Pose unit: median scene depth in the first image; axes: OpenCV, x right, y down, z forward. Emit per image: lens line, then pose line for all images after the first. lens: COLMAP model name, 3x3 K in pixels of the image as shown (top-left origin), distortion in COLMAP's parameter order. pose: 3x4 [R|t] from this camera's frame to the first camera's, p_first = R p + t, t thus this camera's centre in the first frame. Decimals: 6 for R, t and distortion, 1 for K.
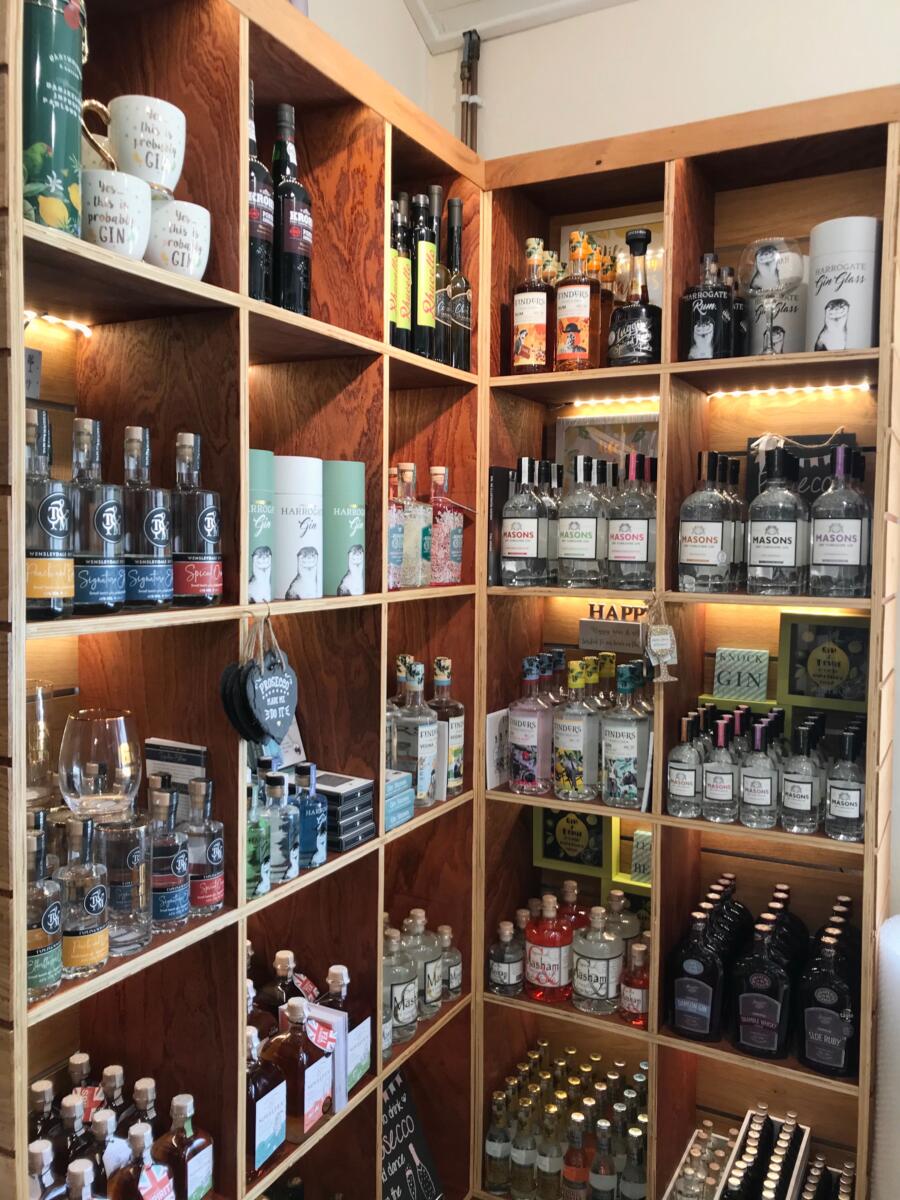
lens RADIAL K [[988.2, 0, 452.8], [0, 988.2, 596.5], [0, 0, 1]] dist [-0.004054, 0.017078]
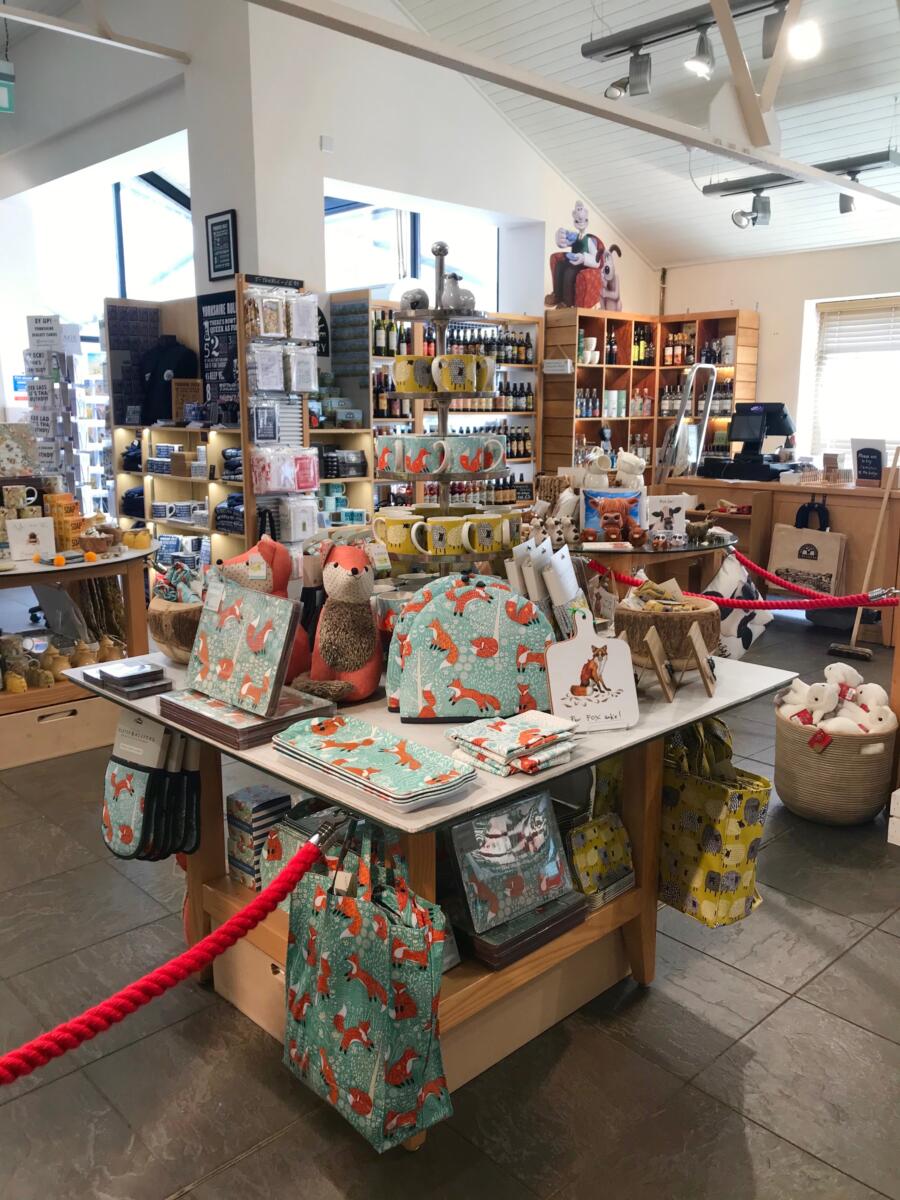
lens RADIAL K [[988.2, 0, 448.6], [0, 988.2, 604.2], [0, 0, 1]] dist [-0.004054, 0.017078]
pose [[0.947558, 0.056545, -0.314543, 0.778844], [-0.010035, 0.989002, 0.147558, 0.231507], [0.319428, -0.136664, 0.937704, -4.643474]]
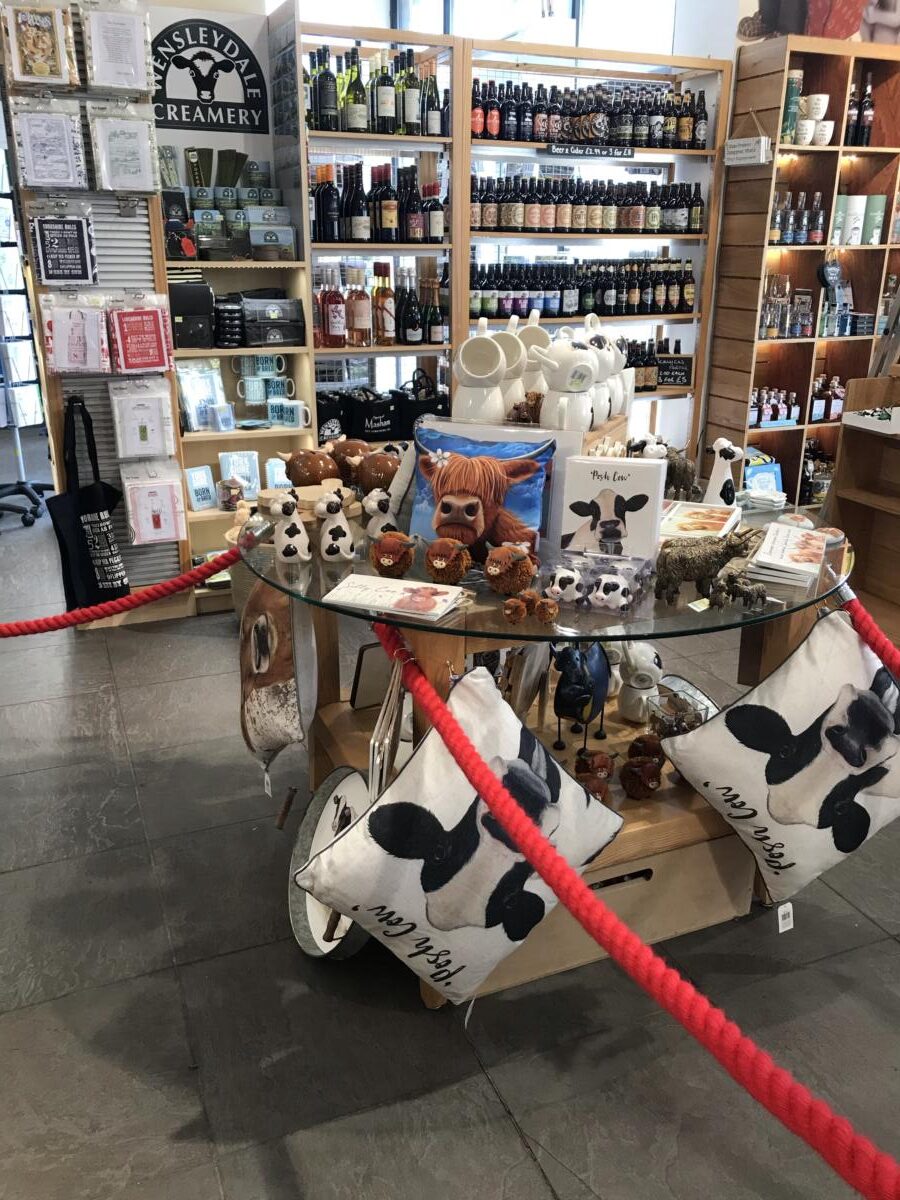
lens RADIAL K [[988.2, 0, 444.2], [0, 988.2, 597.1], [0, 0, 1]] dist [-0.004054, 0.017078]
pose [[0.769741, 0.213789, -0.601492, 0.997712], [-0.028116, 0.952692, 0.302635, 0.157734], [0.637737, -0.216040, 0.739337, -2.431397]]
